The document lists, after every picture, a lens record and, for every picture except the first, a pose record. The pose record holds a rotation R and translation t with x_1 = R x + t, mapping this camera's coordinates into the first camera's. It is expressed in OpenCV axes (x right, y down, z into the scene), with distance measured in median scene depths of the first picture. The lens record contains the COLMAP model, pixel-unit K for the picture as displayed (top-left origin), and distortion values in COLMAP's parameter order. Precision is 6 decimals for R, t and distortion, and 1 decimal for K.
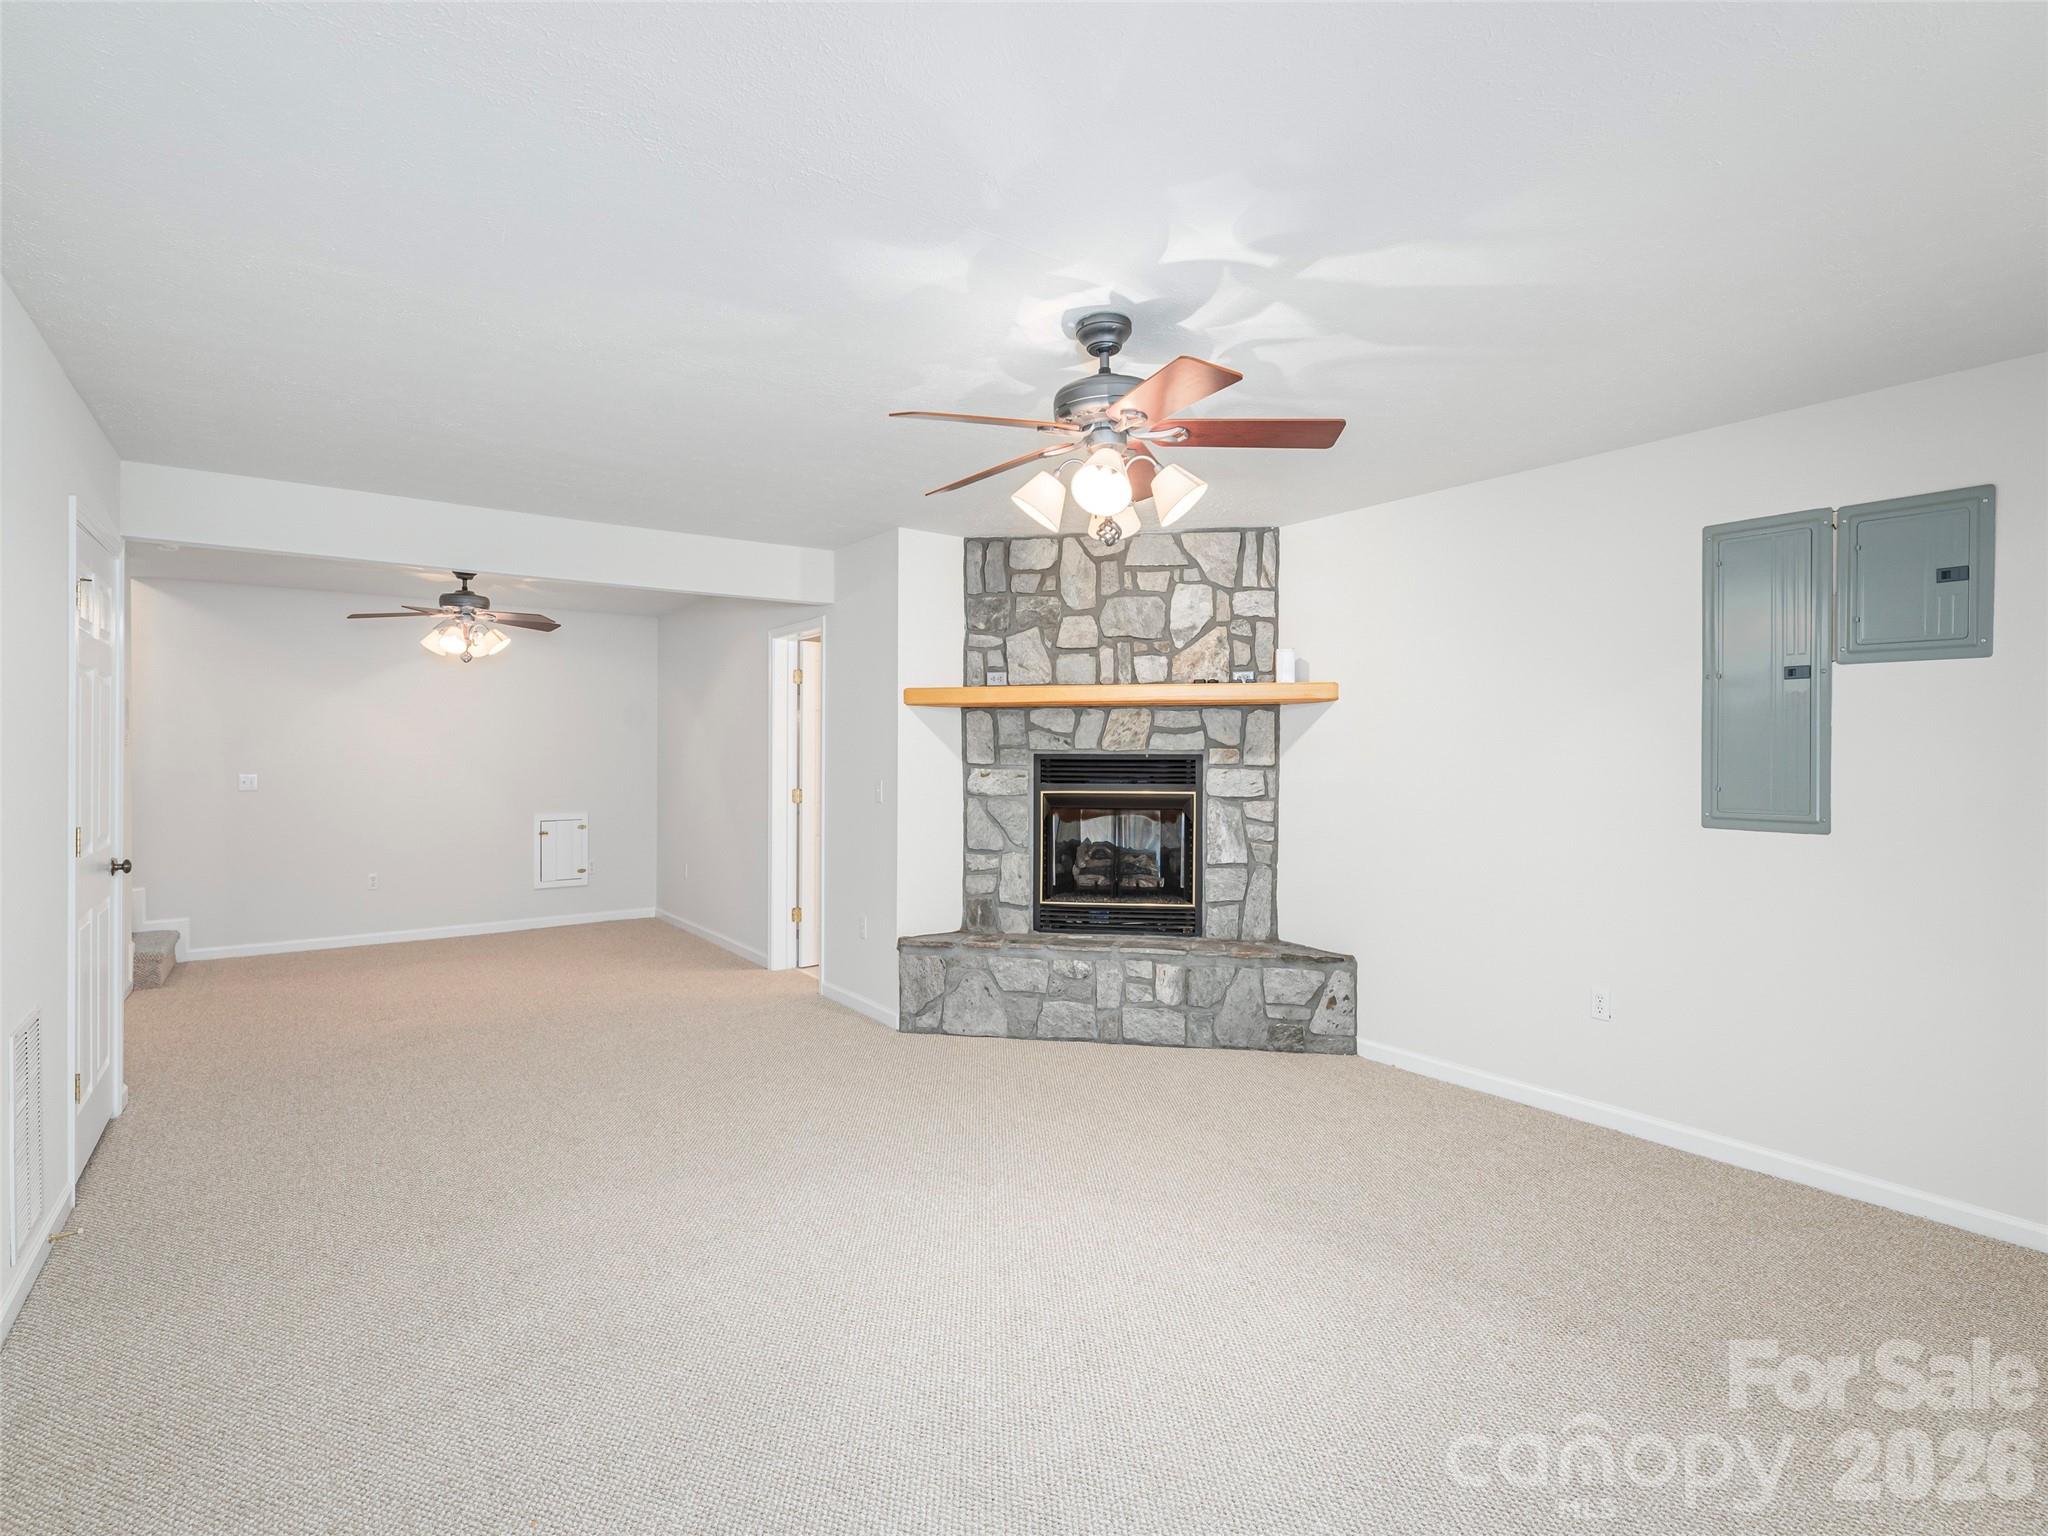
lens RADIAL K [[1001.3, 0, 1026.1], [0, 1001.3, 744.9], [0, 0, 1]] dist [-0.000050, -0.000061]
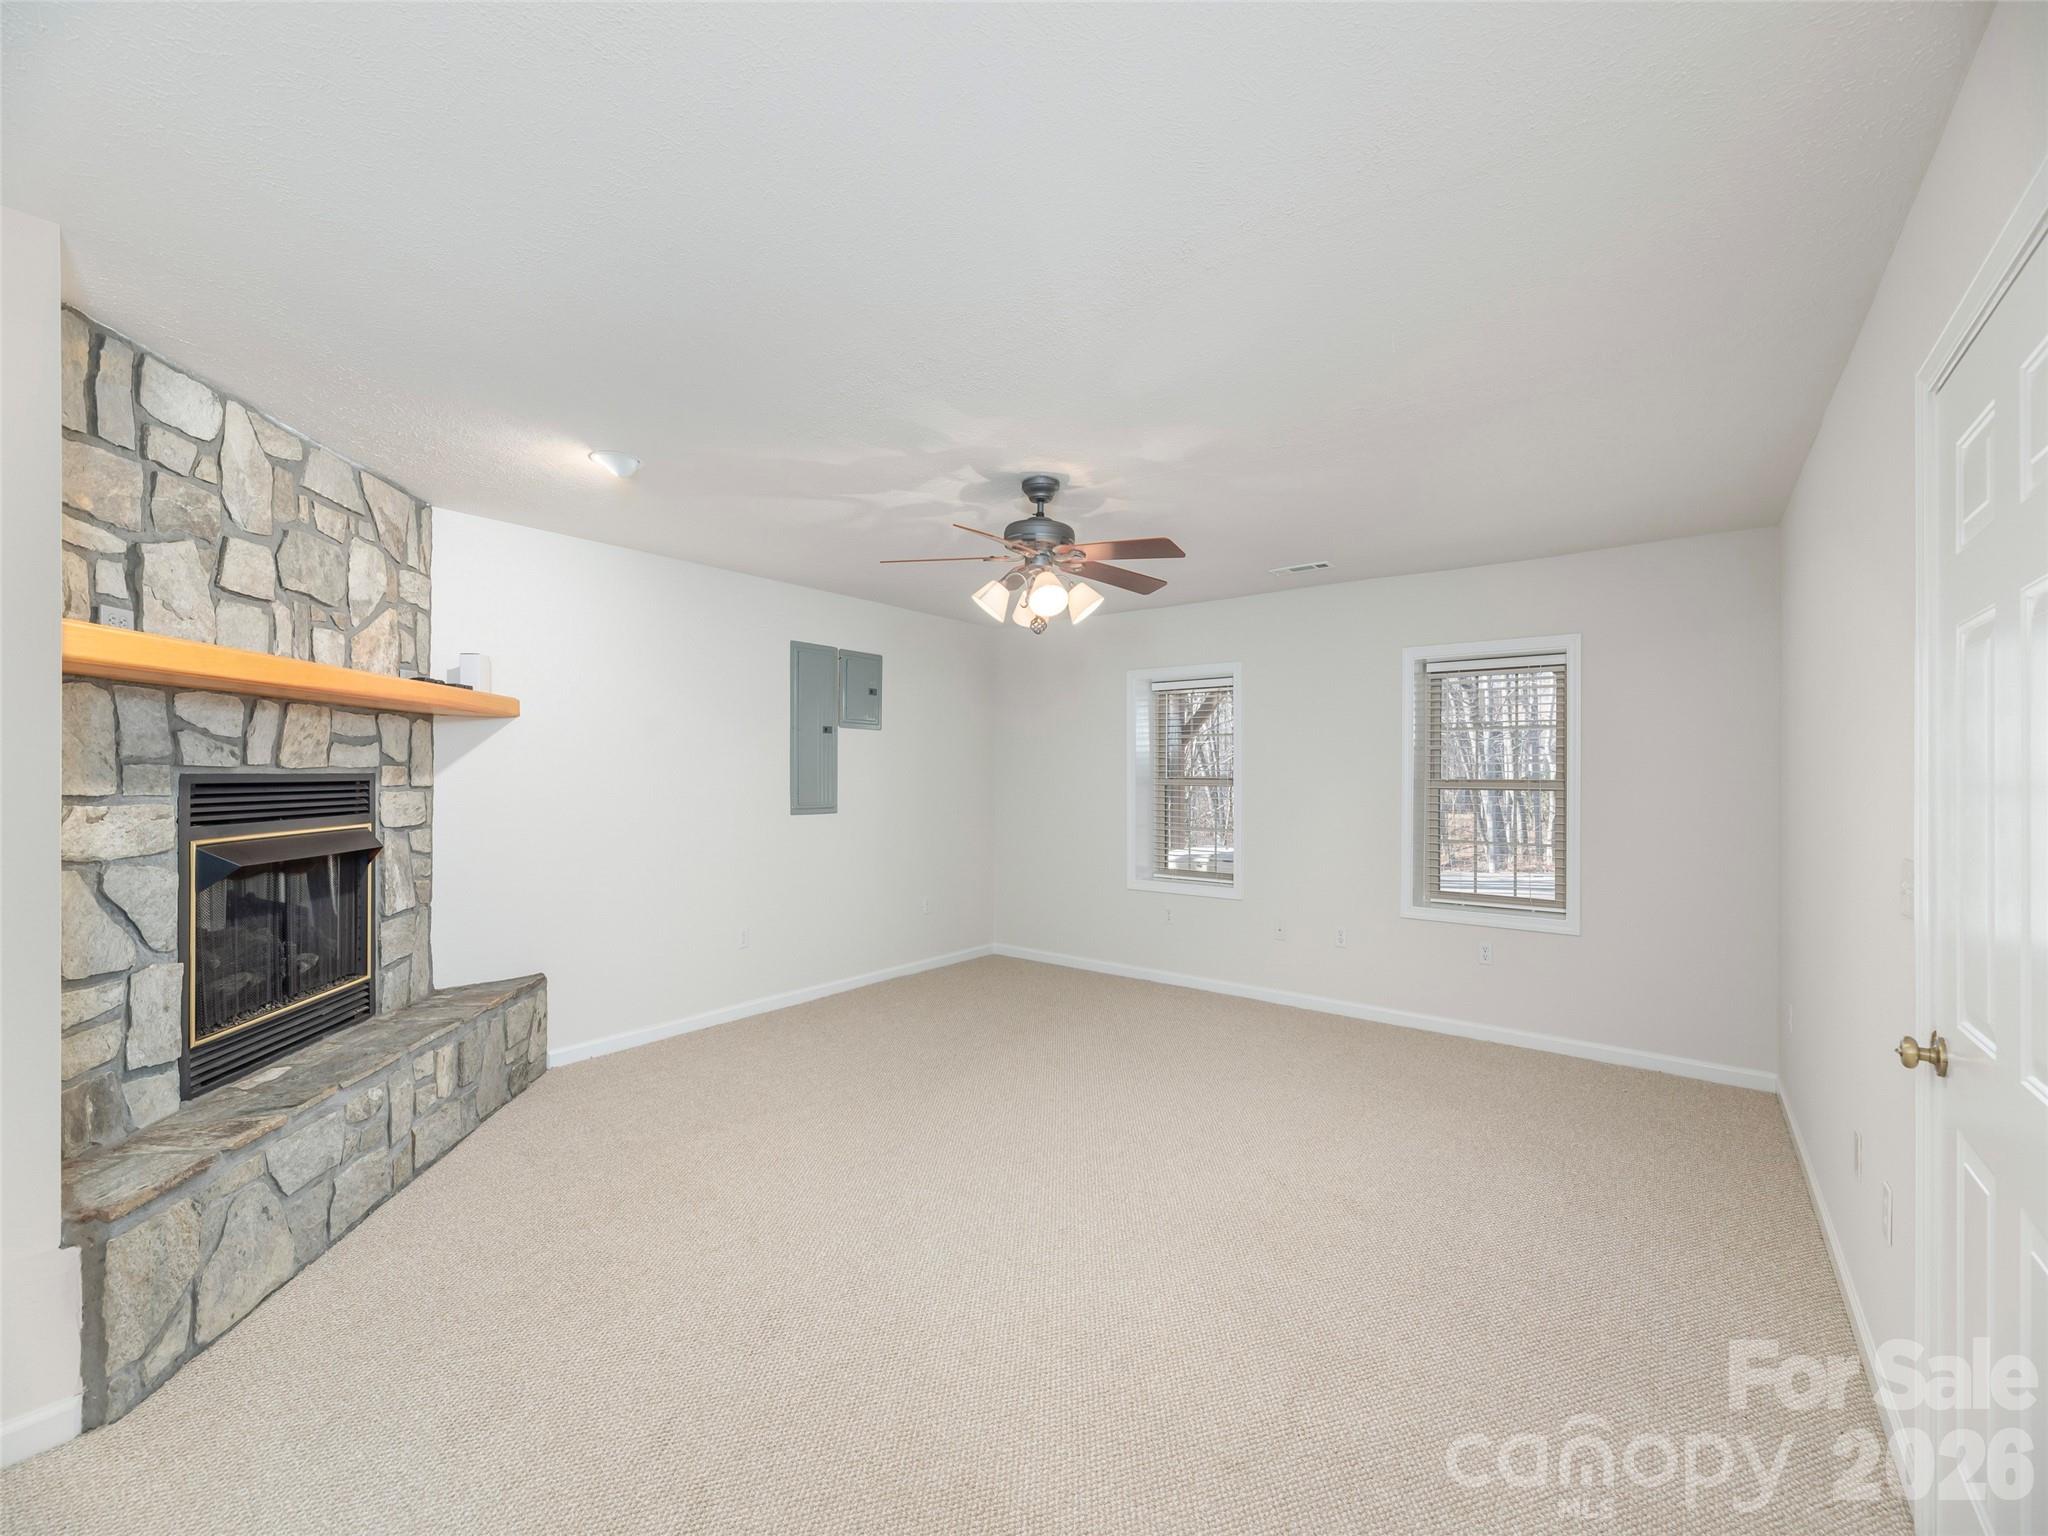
lens RADIAL K [[832.2, 0, 1024.0], [0, 832.2, 768.0], [0, 0, 1]] dist [-0.001110, -0.000064]
pose [[-0.284633, 0.000935, 0.958636, -0.557489], [-0.012356, 0.999913, -0.004644, 0.002250], [-0.958557, -0.013167, -0.284597, 0.703412]]
